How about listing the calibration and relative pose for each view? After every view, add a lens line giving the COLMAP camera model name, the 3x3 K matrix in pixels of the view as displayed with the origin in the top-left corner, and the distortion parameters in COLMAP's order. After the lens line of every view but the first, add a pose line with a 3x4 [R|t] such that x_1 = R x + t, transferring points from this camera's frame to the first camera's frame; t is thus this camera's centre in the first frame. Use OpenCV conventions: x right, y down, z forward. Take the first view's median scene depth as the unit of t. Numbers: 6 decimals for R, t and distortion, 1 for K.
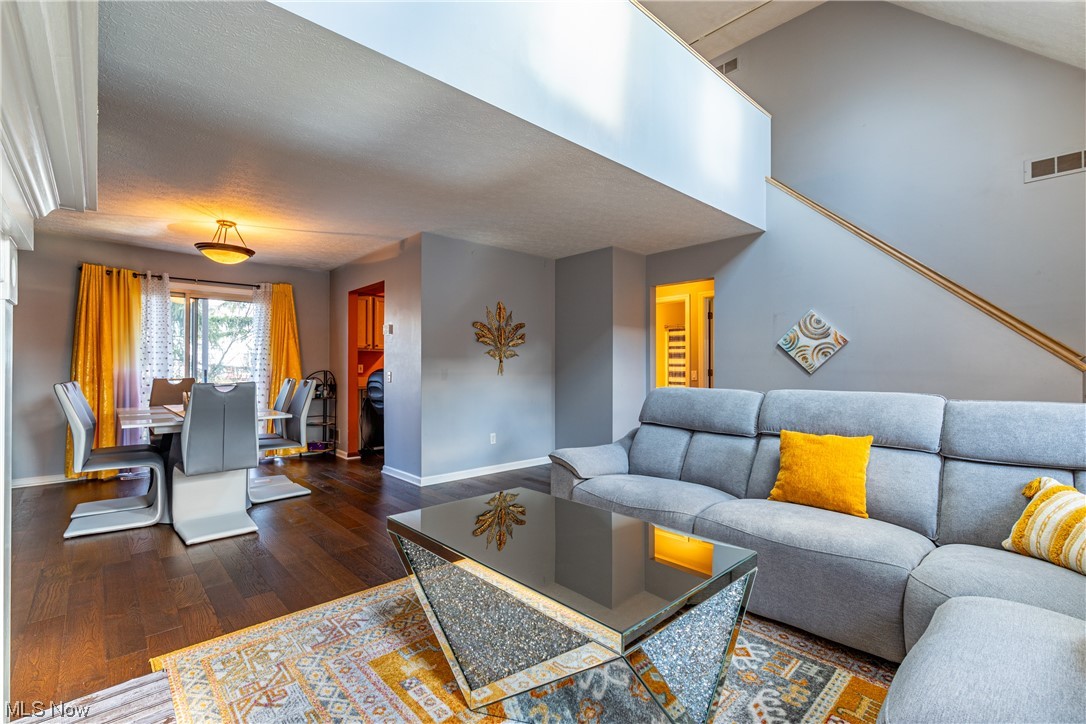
lens RADIAL K [[476.0, 0, 541.2], [0, 476.0, 366.2], [0, 0, 1]] dist [0.002268, 0.000055]
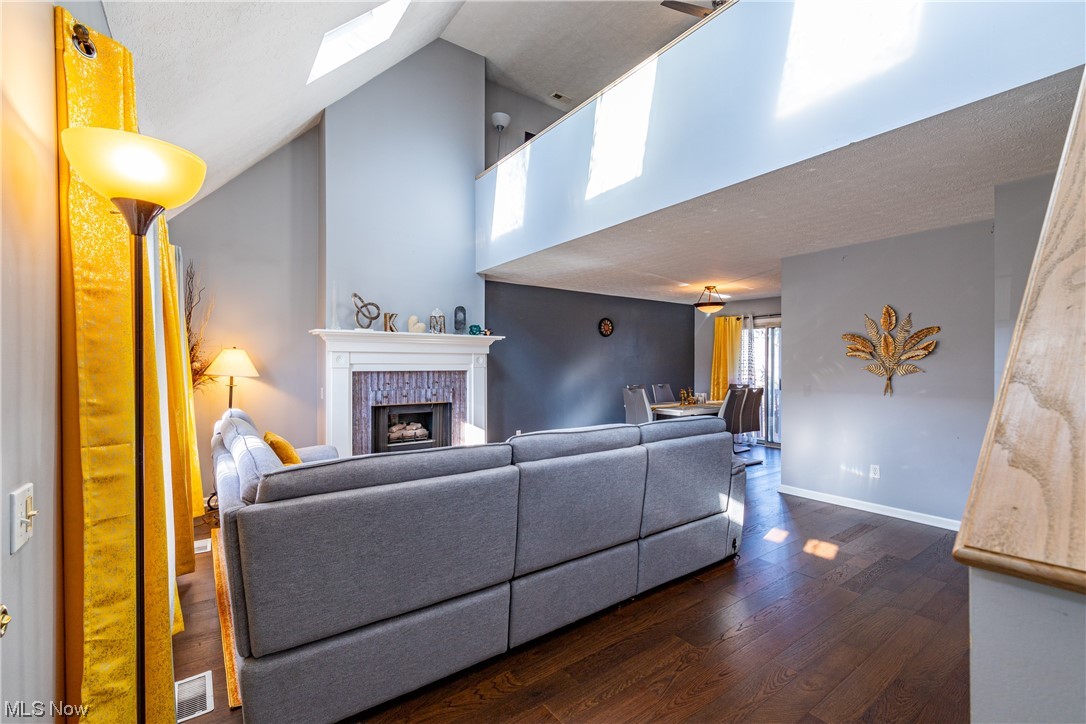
lens RADIAL K [[466.7, 0, 541.3], [0, 466.7, 368.8], [0, 0, 1]] dist [-0.000394, 0.000011]
pose [[-0.124858, 0.006667, -0.992152, 0.815461], [0.003362, 0.999975, 0.006297, -0.036704], [0.992169, -0.002549, -0.124878, 0.555727]]
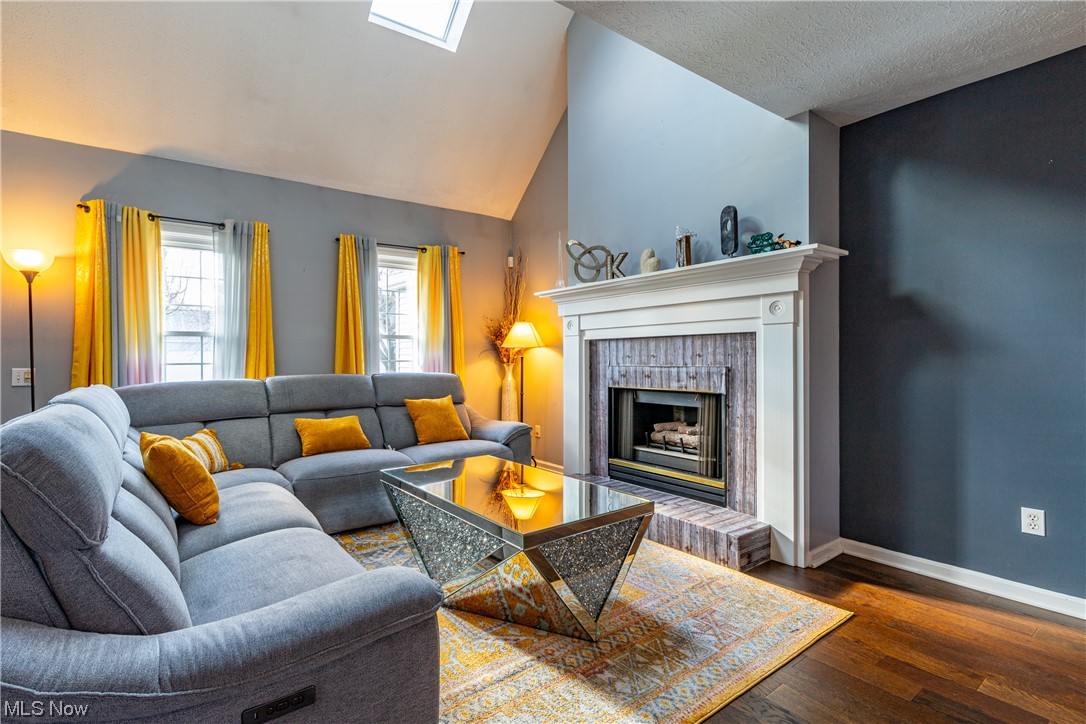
lens RADIAL K [[494.0, 0, 461.6], [0, 494.0, 355.8], [0, 0, 1]] dist [-0.004553, -0.000005]
pose [[-0.983779, 0.006309, 0.179275, -0.044478], [0.004893, 0.999953, -0.008335, 0.005190], [-0.179319, -0.007323, -0.983764, 0.867405]]
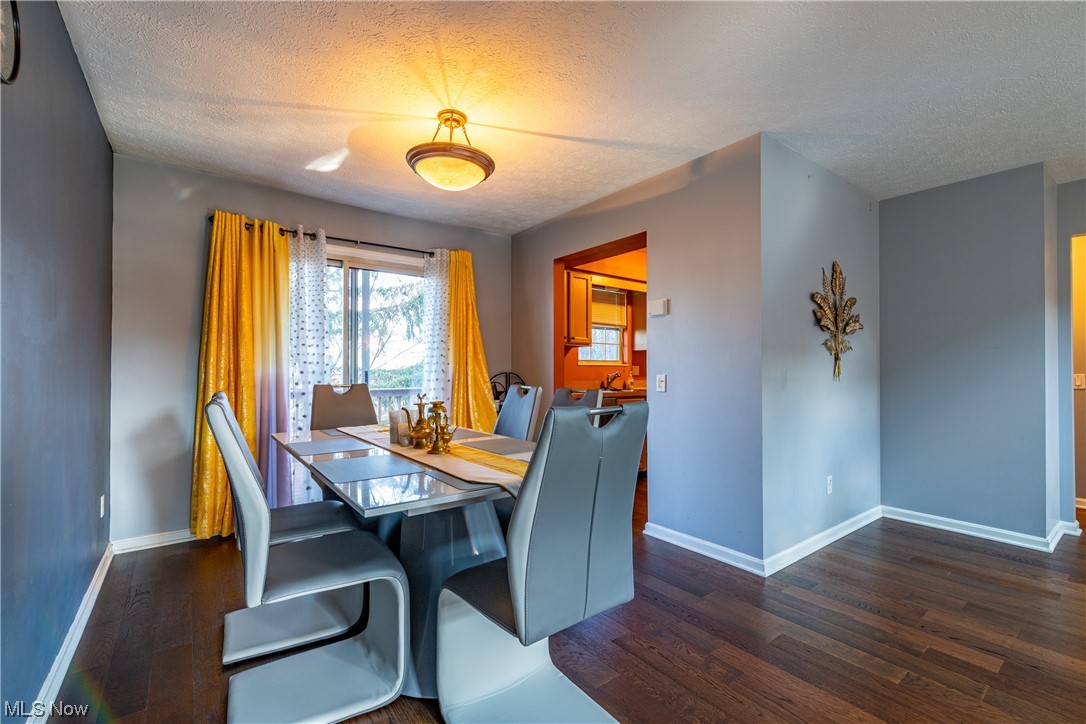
lens RADIAL K [[466.7, 0, 541.3], [0, 466.7, 368.8], [0, 0, 1]] dist [-0.000394, 0.000011]
pose [[0.994942, 0.001312, -0.100445, -0.430248], [-0.001197, 0.999999, 0.001209, 0.003079], [0.100446, -0.001083, 0.994942, 0.387158]]
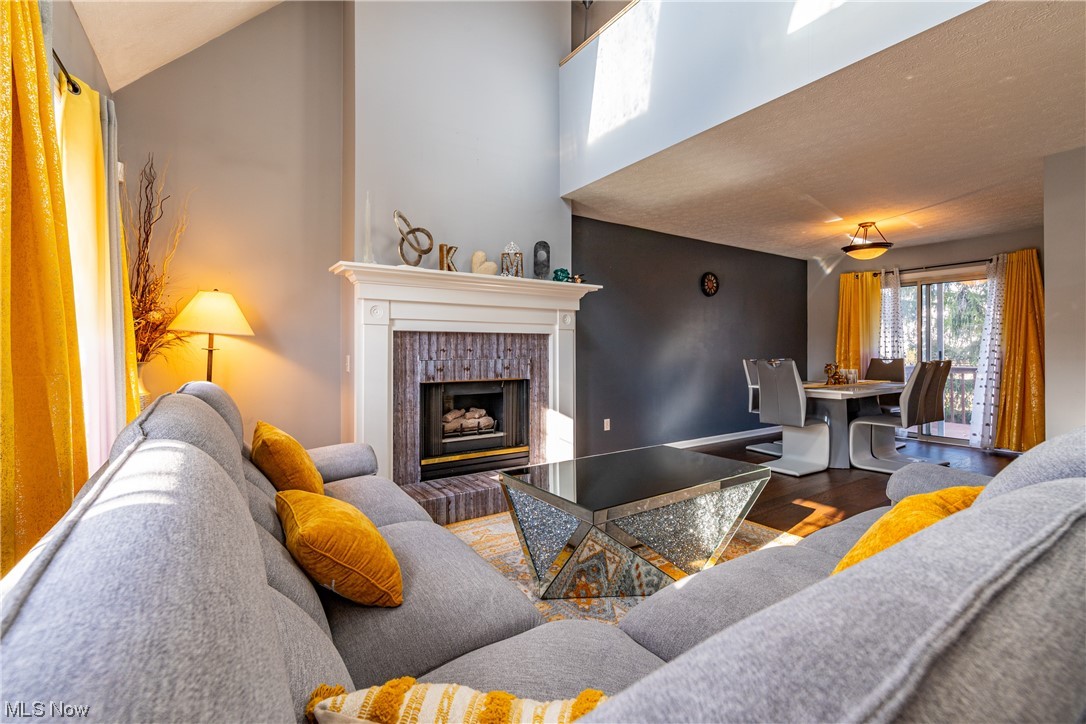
lens RADIAL K [[478.6, 0, 543.5], [0, 478.6, 350.8], [0, 0, 1]] dist [-0.000981, -0.000086]
pose [[-0.155342, -0.001329, -0.987860, 0.523775], [0.005356, 0.999983, -0.002188, 0.004334], [0.987846, -0.005631, -0.155332, 0.353132]]
